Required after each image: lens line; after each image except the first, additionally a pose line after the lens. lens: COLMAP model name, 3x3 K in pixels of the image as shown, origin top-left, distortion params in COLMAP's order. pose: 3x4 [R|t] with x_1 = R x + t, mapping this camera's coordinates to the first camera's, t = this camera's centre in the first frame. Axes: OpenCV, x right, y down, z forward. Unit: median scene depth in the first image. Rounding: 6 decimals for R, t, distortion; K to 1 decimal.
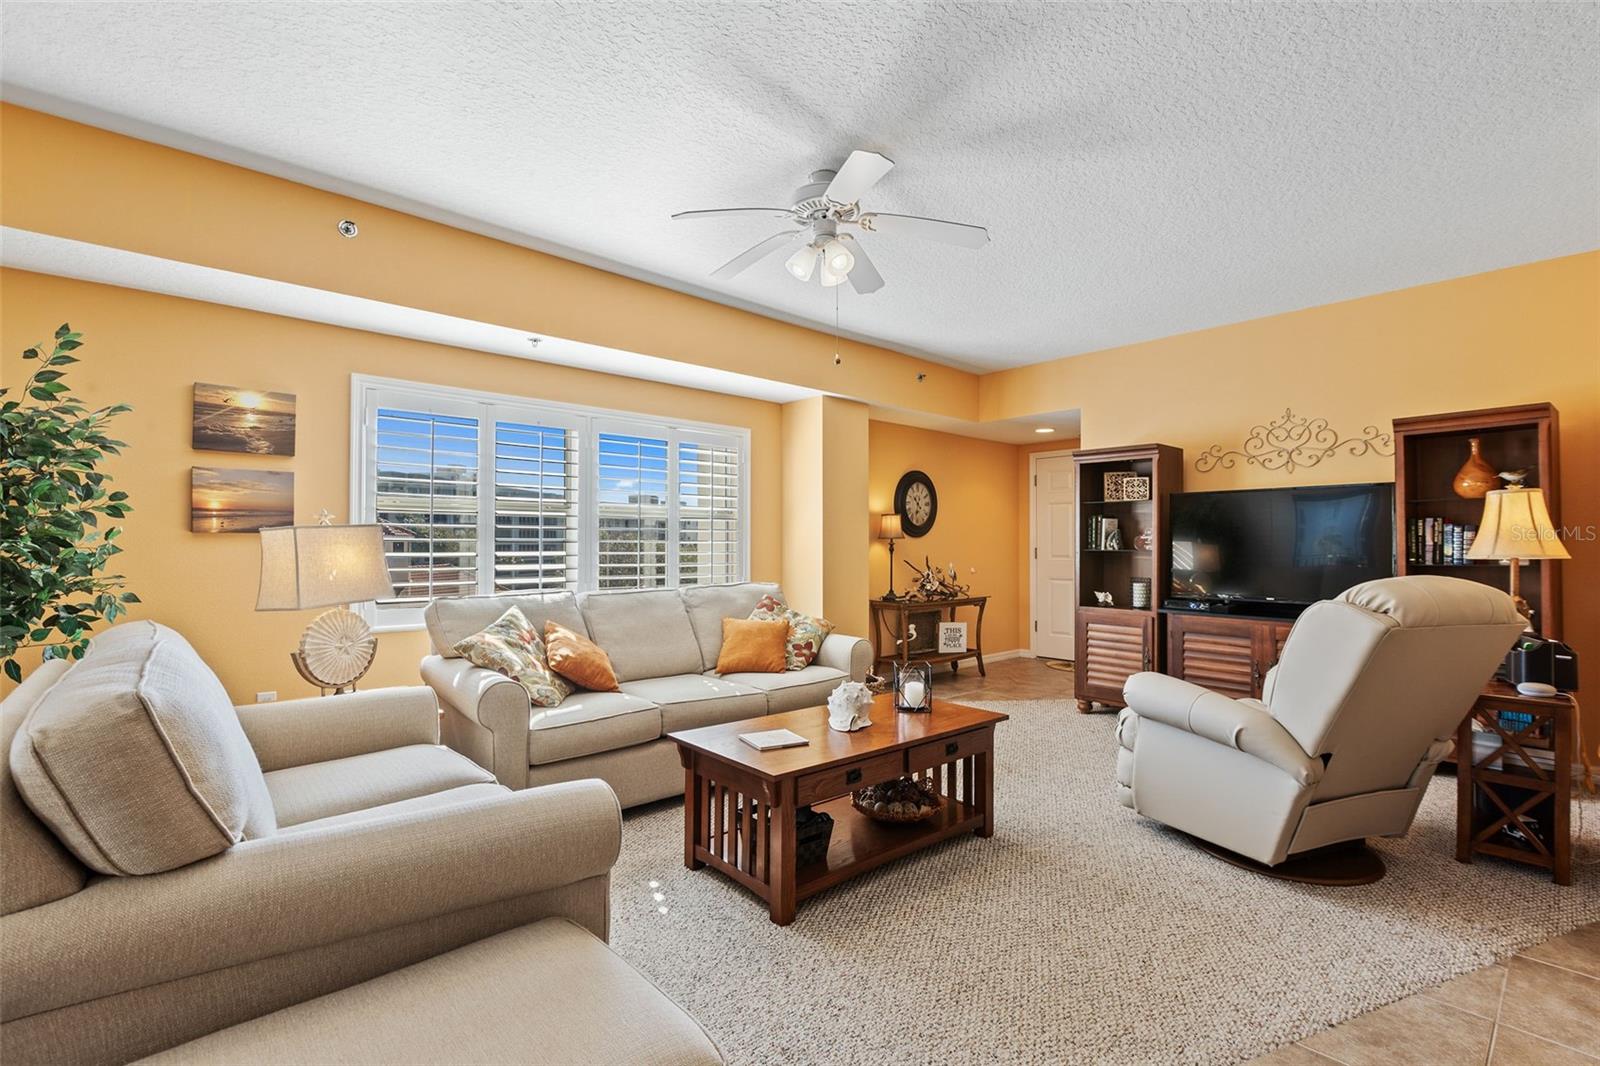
lens RADIAL K [[723.0, 0, 792.4], [0, 723.0, 536.6], [0, 0, 1]] dist [-0.000967, 0.002014]
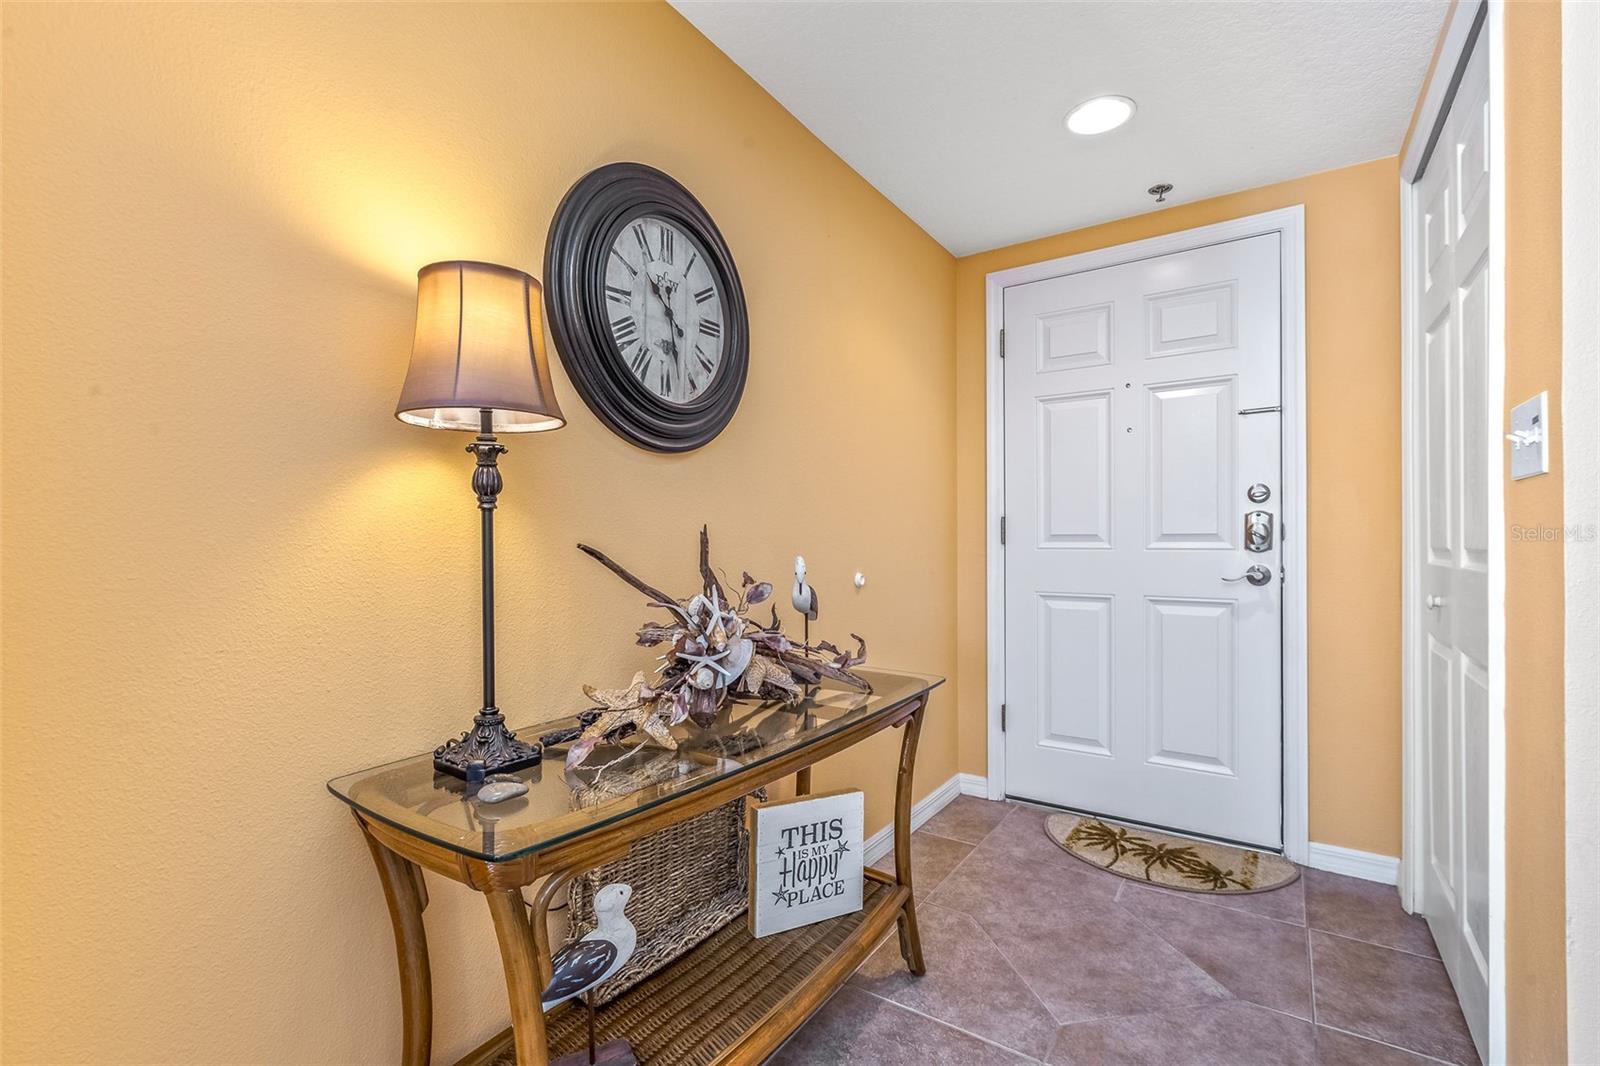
lens RADIAL K [[723.0, 0, 800.7], [0, 723.0, 542.4], [0, 0, 1]] dist [-0.000967, 0.002014]
pose [[0.968307, -0.003486, 0.249738, 0.213145], [-0.000527, 0.999872, 0.016000, 0.037264], [-0.249762, -0.015625, 0.968181, 1.033177]]
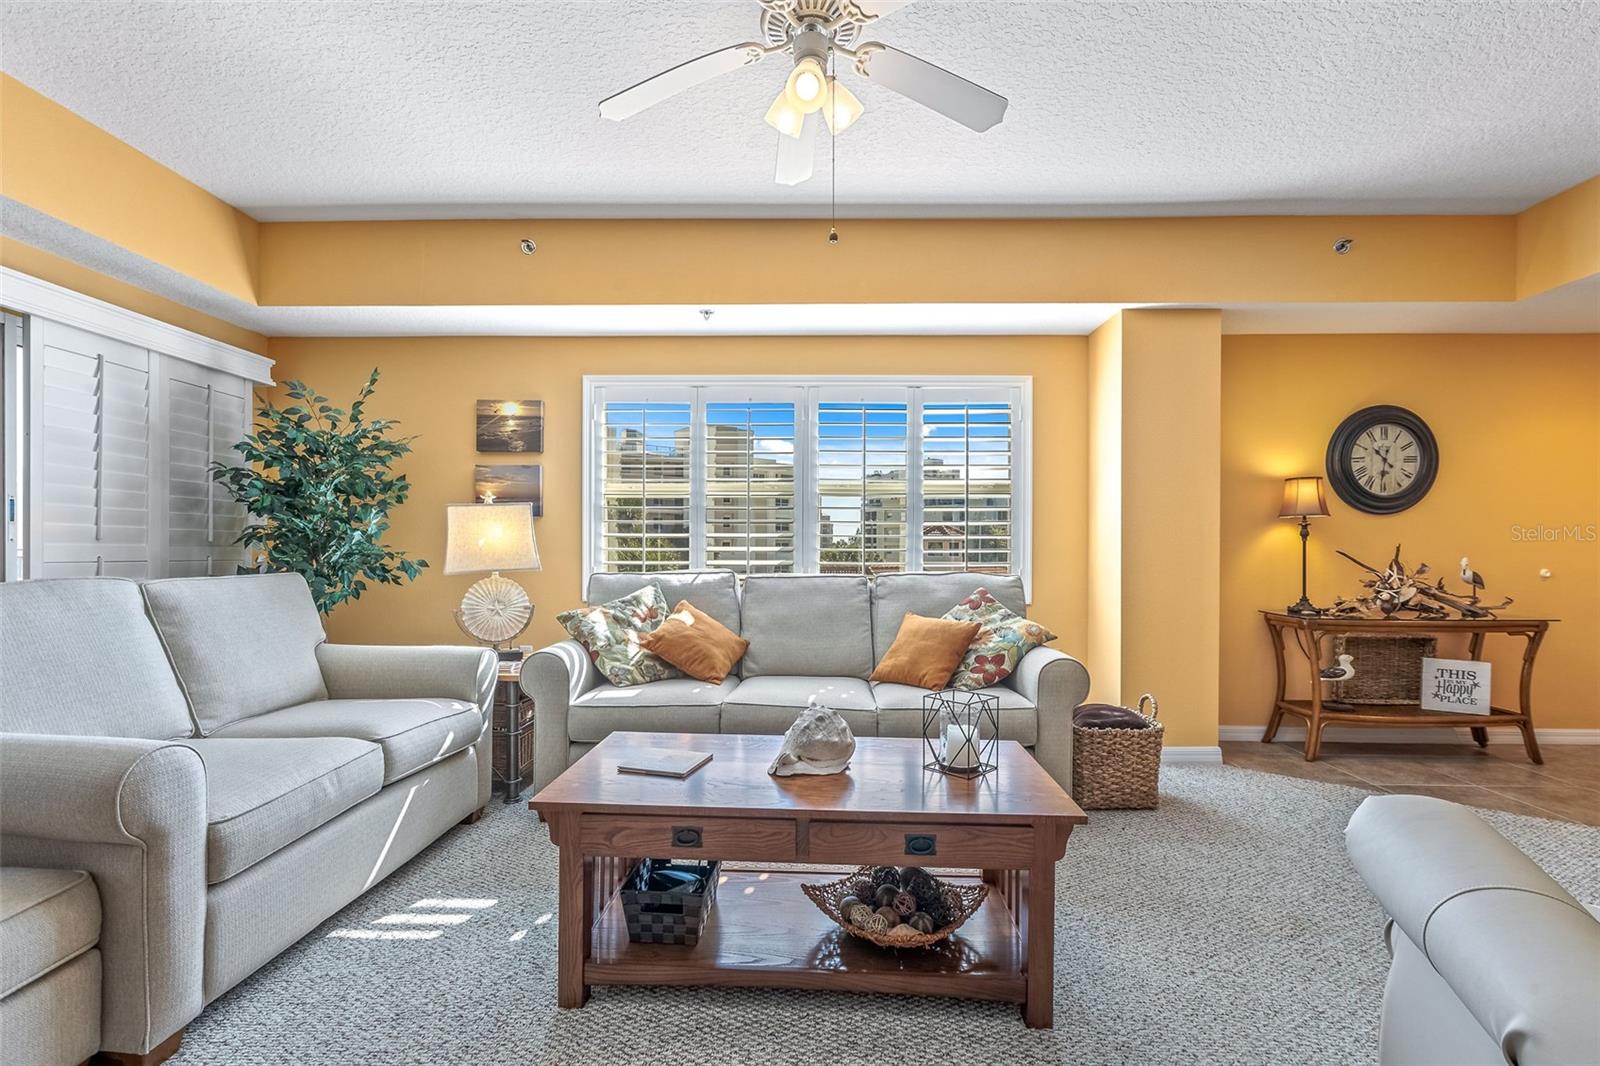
lens RADIAL K [[723.0, 0, 804.2], [0, 723.0, 552.5], [0, 0, 1]] dist [-0.000967, 0.002014]
pose [[0.728284, 0.006850, -0.685241, 0.322012], [0.005618, 0.999857, 0.015966, 0.027881], [0.685253, -0.015477, 0.728141, 0.301234]]
